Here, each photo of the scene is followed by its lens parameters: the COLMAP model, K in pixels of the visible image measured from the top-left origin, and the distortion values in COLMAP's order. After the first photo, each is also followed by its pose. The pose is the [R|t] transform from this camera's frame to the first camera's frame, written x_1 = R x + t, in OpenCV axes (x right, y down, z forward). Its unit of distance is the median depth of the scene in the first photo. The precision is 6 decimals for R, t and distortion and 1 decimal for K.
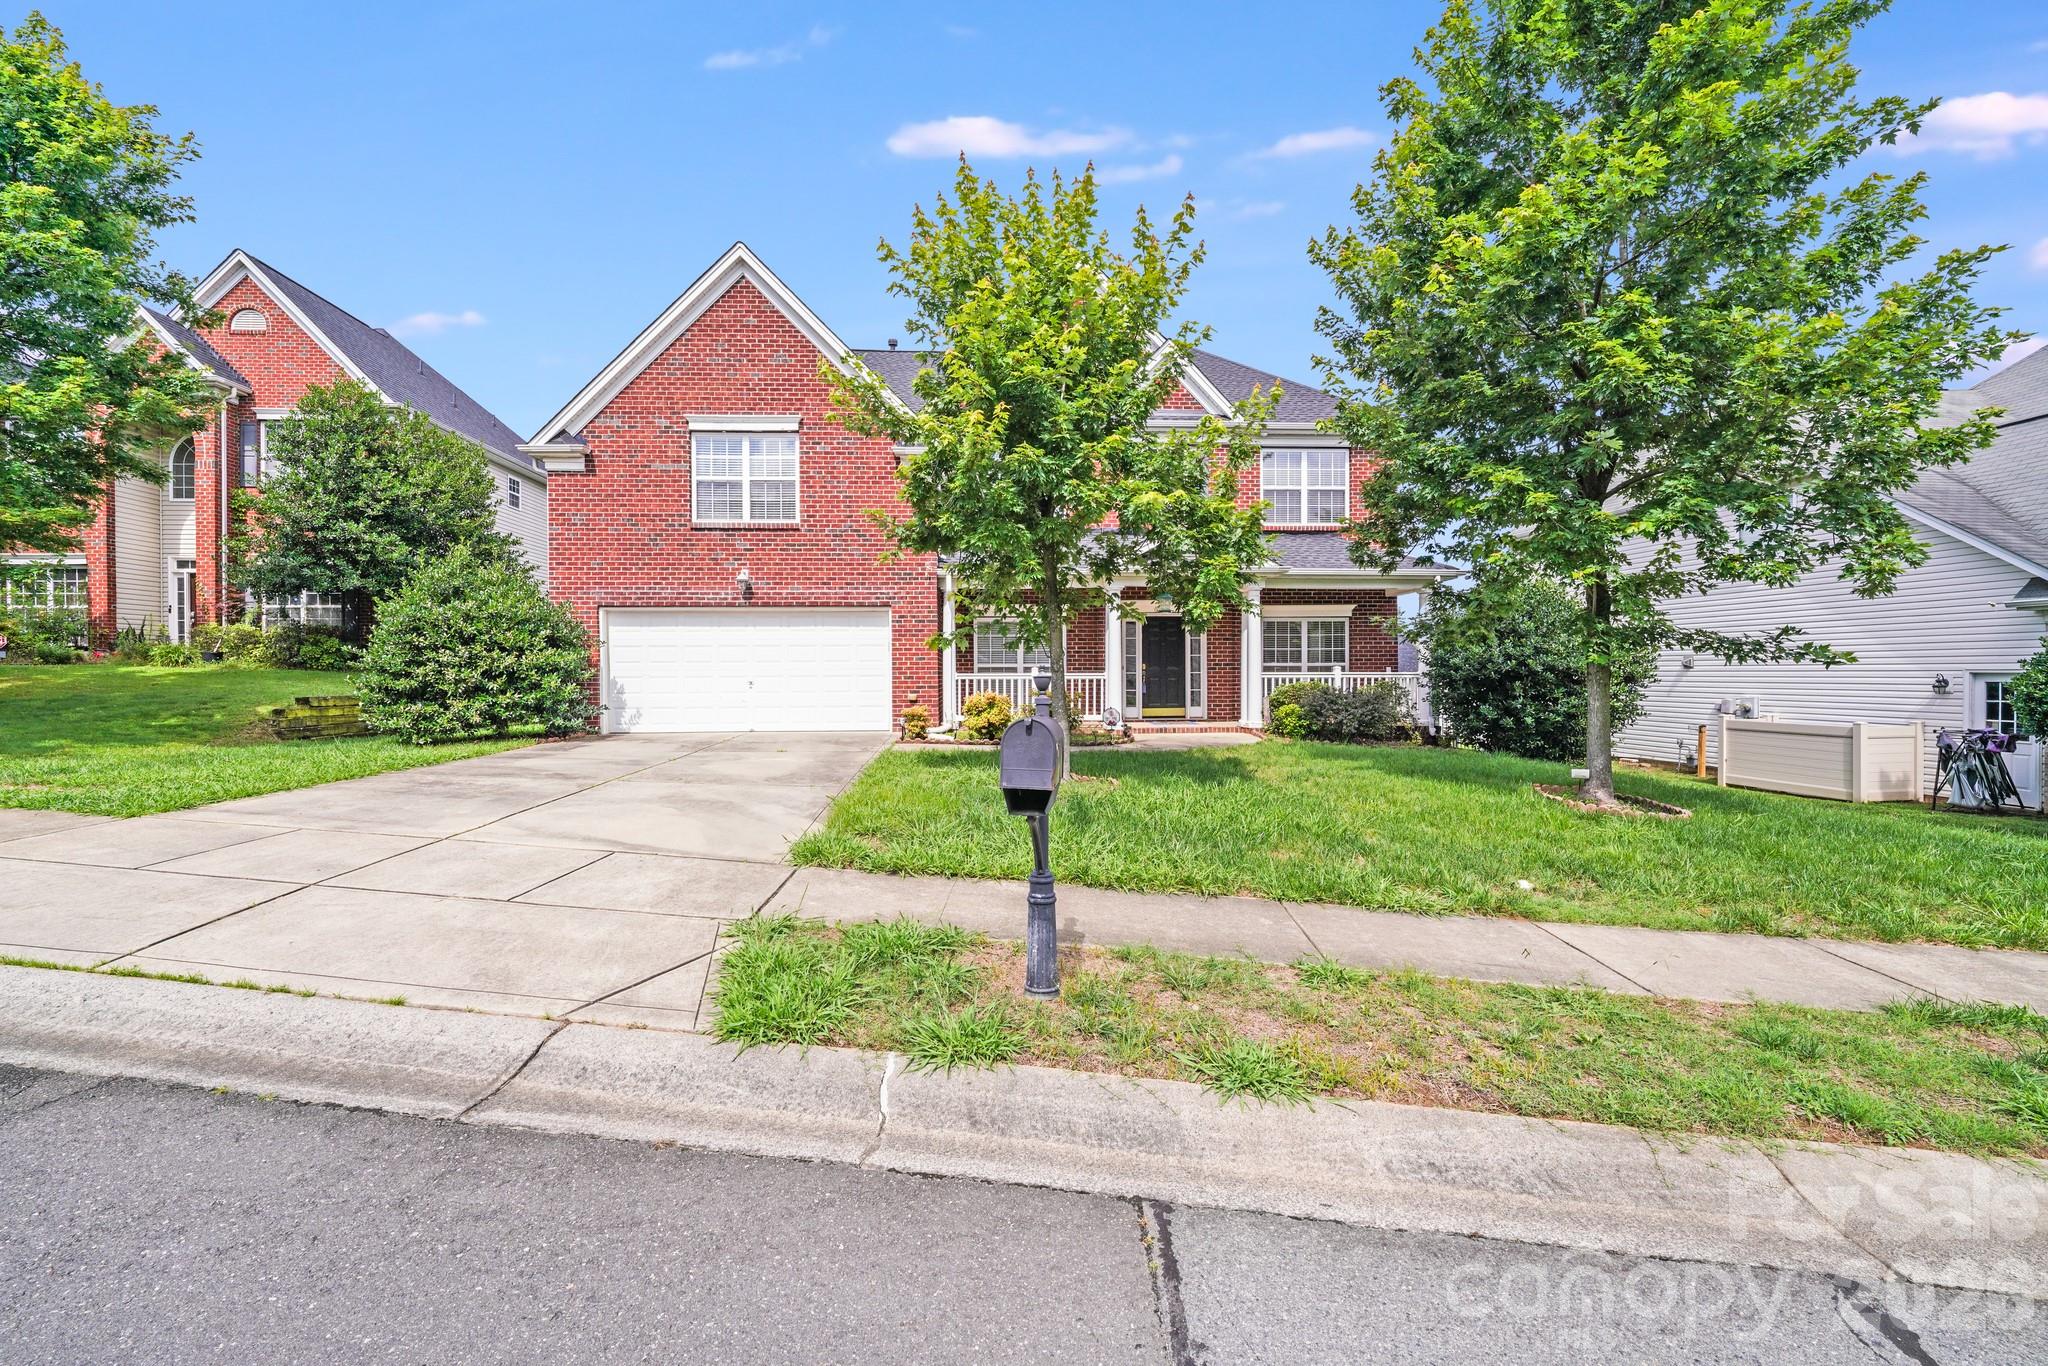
lens RADIAL K [[847.1, 0, 1018.8], [0, 847.1, 668.9], [0, 0, 1]] dist [-0.010012, -0.000287]
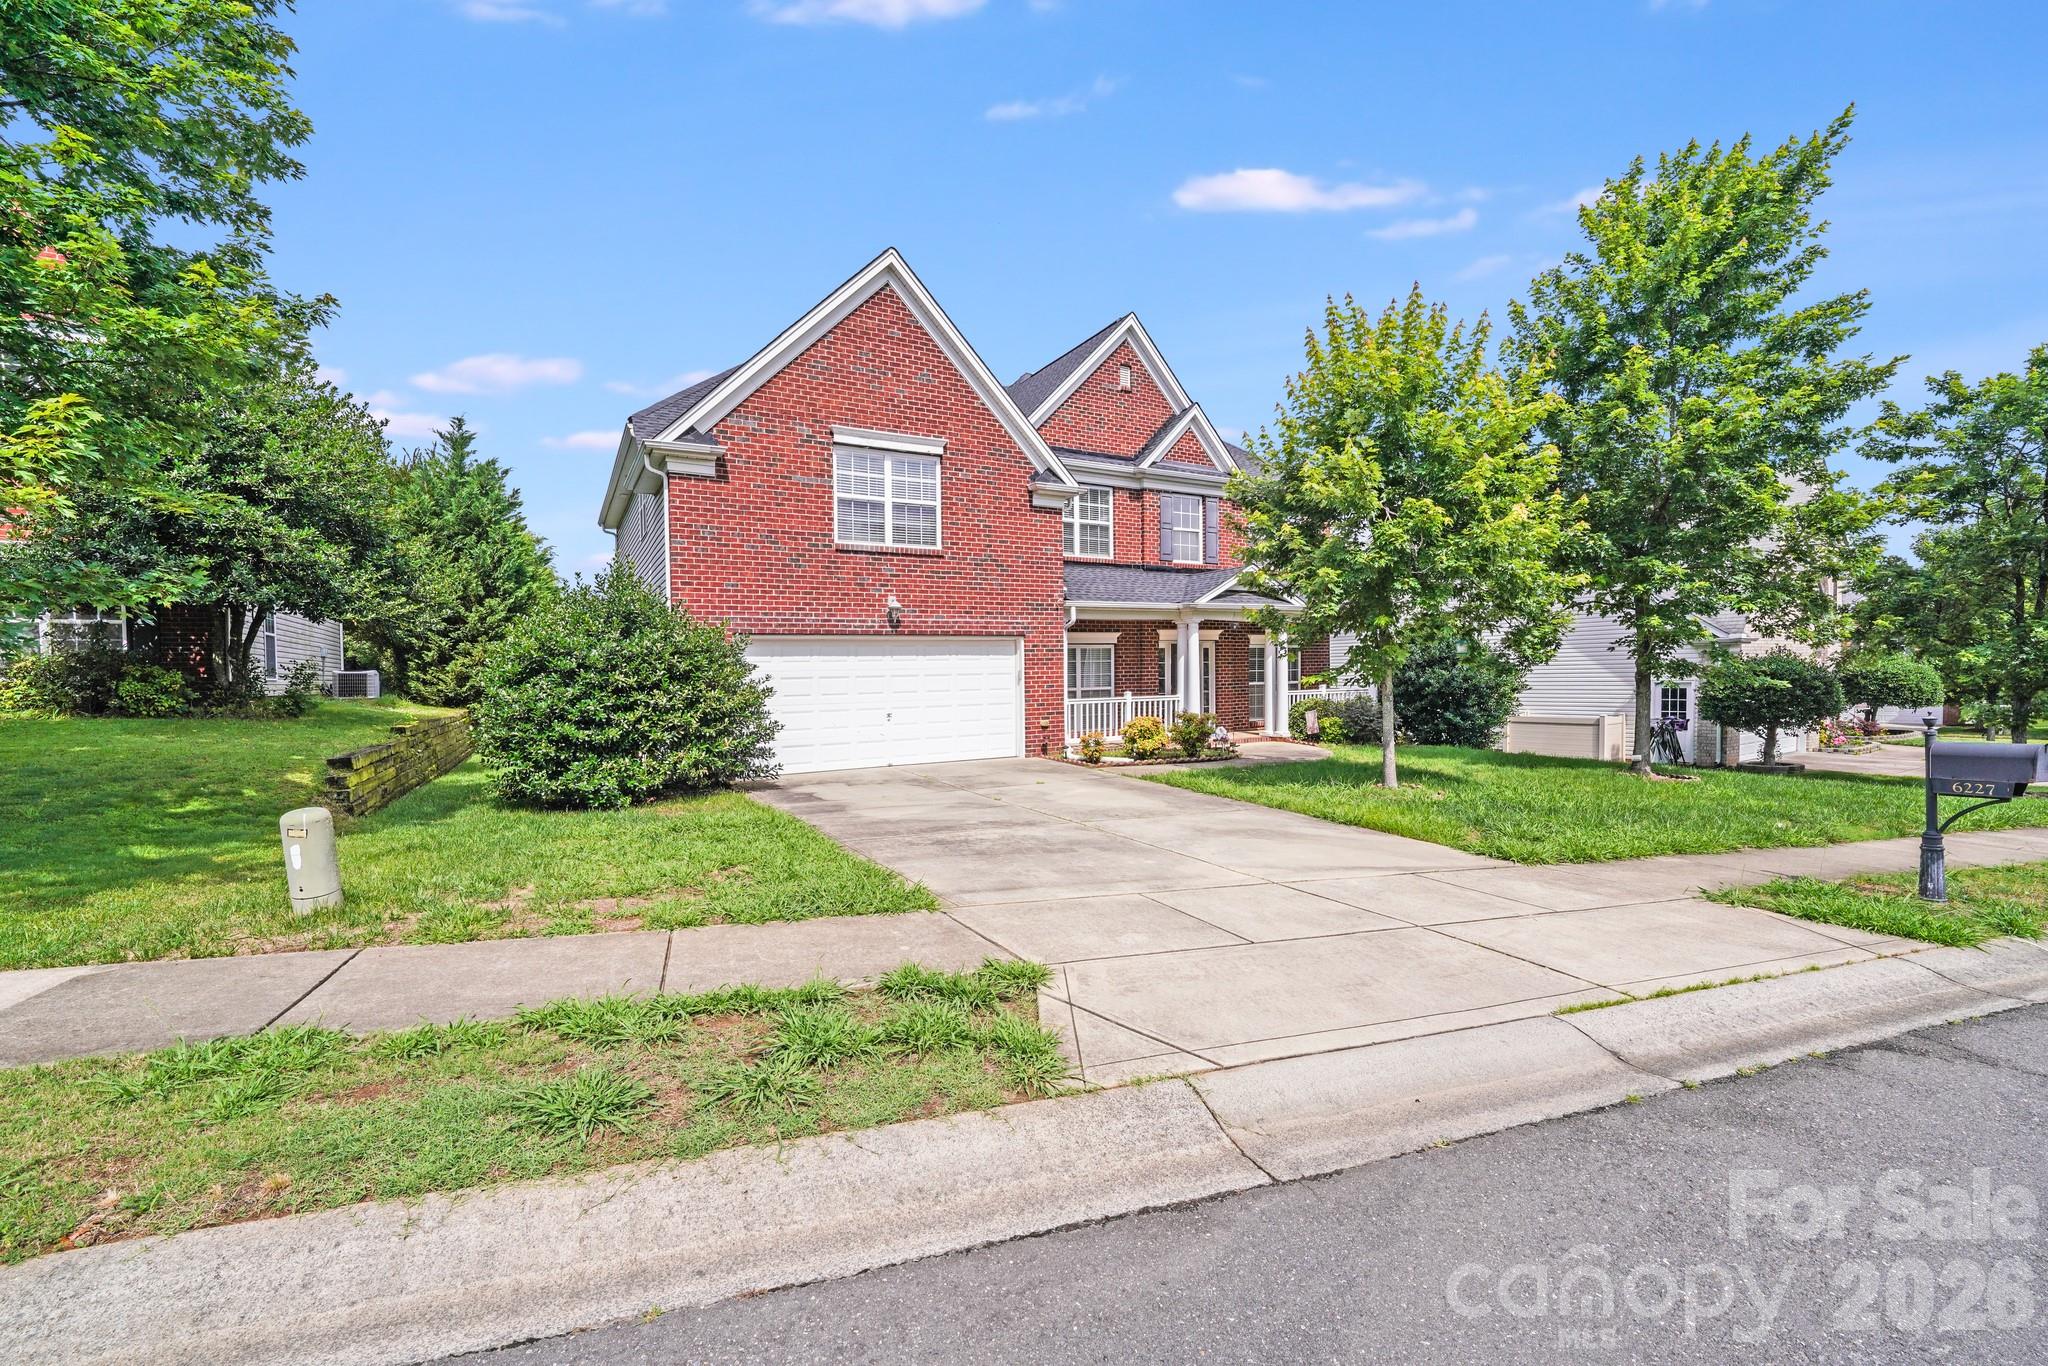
lens RADIAL K [[847.1, 0, 1008.2], [0, 847.1, 690.9], [0, 0, 1]] dist [-0.010012, -0.000287]
pose [[0.889942, -0.024021, 0.455441, -0.642680], [0.015782, 0.999636, 0.021885, -0.029936], [-0.455801, -0.012289, 0.889997, 0.093347]]
